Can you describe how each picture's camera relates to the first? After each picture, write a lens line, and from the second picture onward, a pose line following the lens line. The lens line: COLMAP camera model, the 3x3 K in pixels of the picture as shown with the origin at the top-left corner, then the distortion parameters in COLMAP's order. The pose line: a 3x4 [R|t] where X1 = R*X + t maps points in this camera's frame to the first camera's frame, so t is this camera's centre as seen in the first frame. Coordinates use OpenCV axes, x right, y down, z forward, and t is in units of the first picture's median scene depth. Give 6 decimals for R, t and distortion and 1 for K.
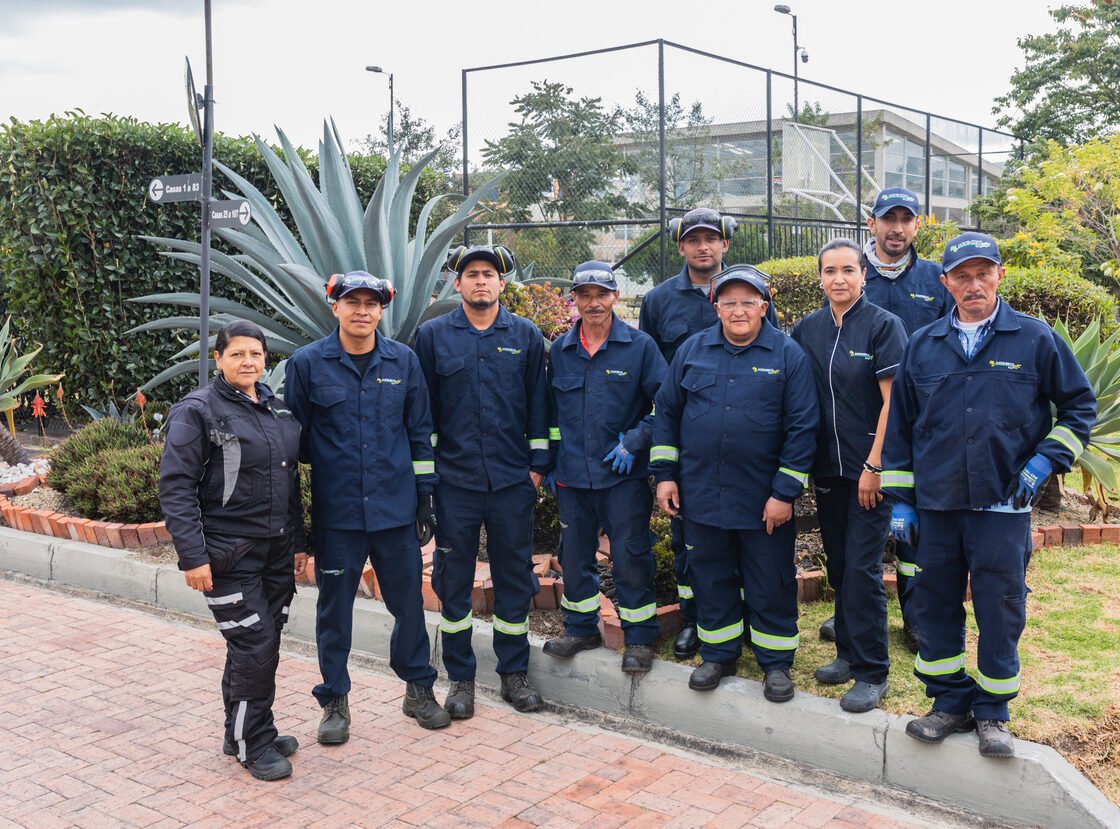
lens RADIAL K [[1221.2, 0, 629.9], [0, 1221.2, 389.5], [0, 0, 1]] dist [0.006084, -0.038821]
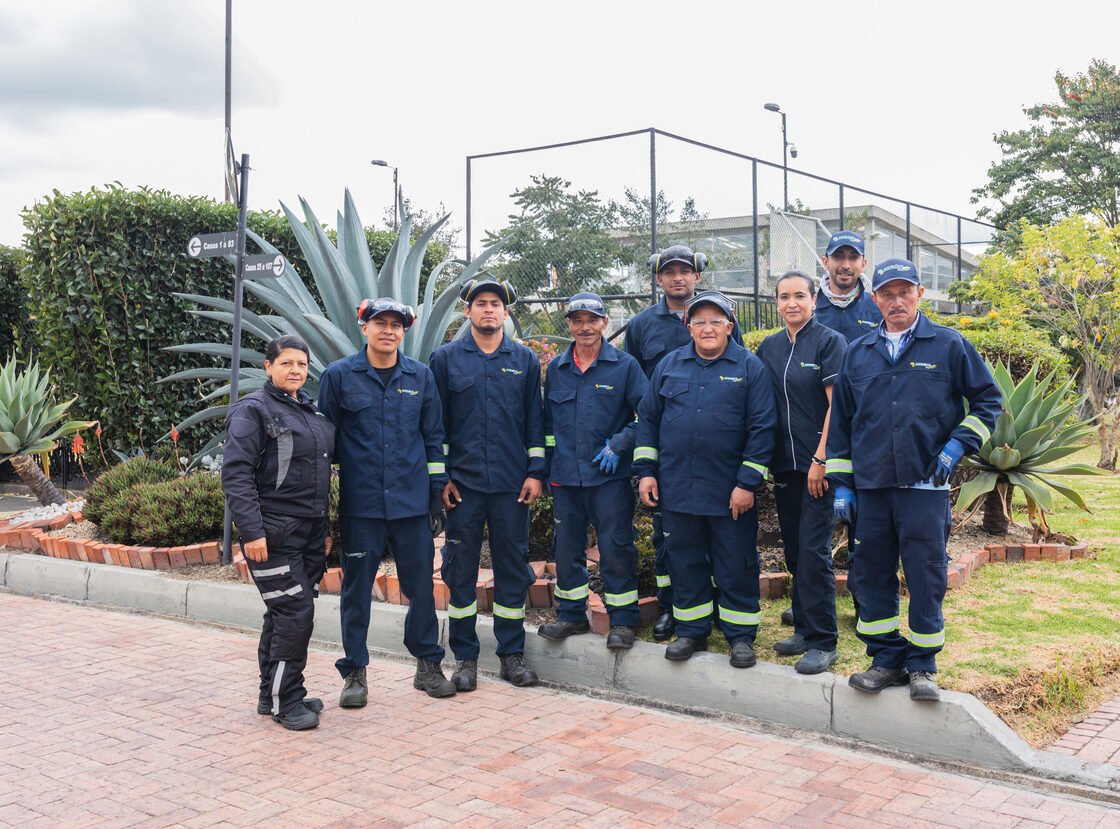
lens RADIAL K [[1221.2, 0, 629.9], [0, 1221.2, 389.5], [0, 0, 1]] dist [0.006084, -0.038821]
pose [[0.999980, 0.005664, 0.002755, 0.006707], [-0.005432, 0.996928, -0.078138, 0.051116], [-0.003189, 0.078122, 0.996939, -0.101989]]
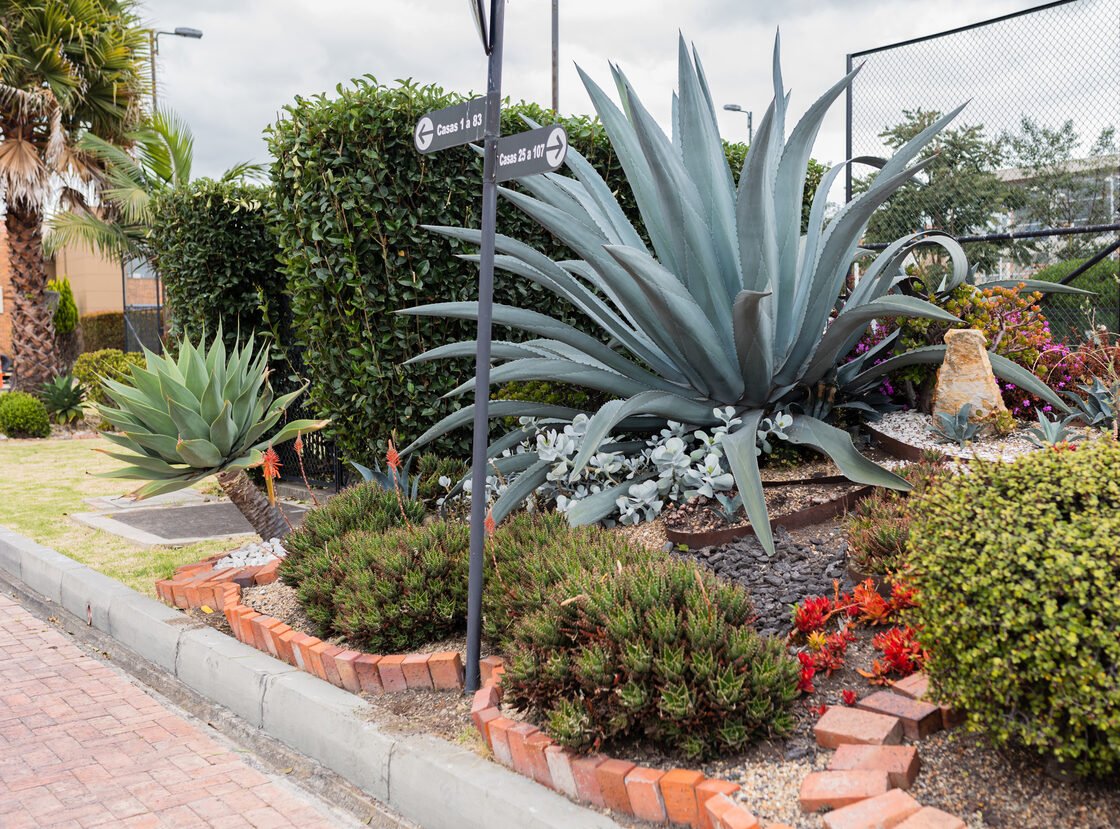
lens RADIAL K [[1224.8, 0, 619.5], [0, 1224.8, 417.0], [0, 0, 1]] dist [0.003986, 0.007115]
pose [[0.957945, 0.014306, -0.286594, -0.101690], [-0.021555, 0.999522, -0.022157, -0.001758], [0.286140, 0.027403, 0.957796, 0.414547]]
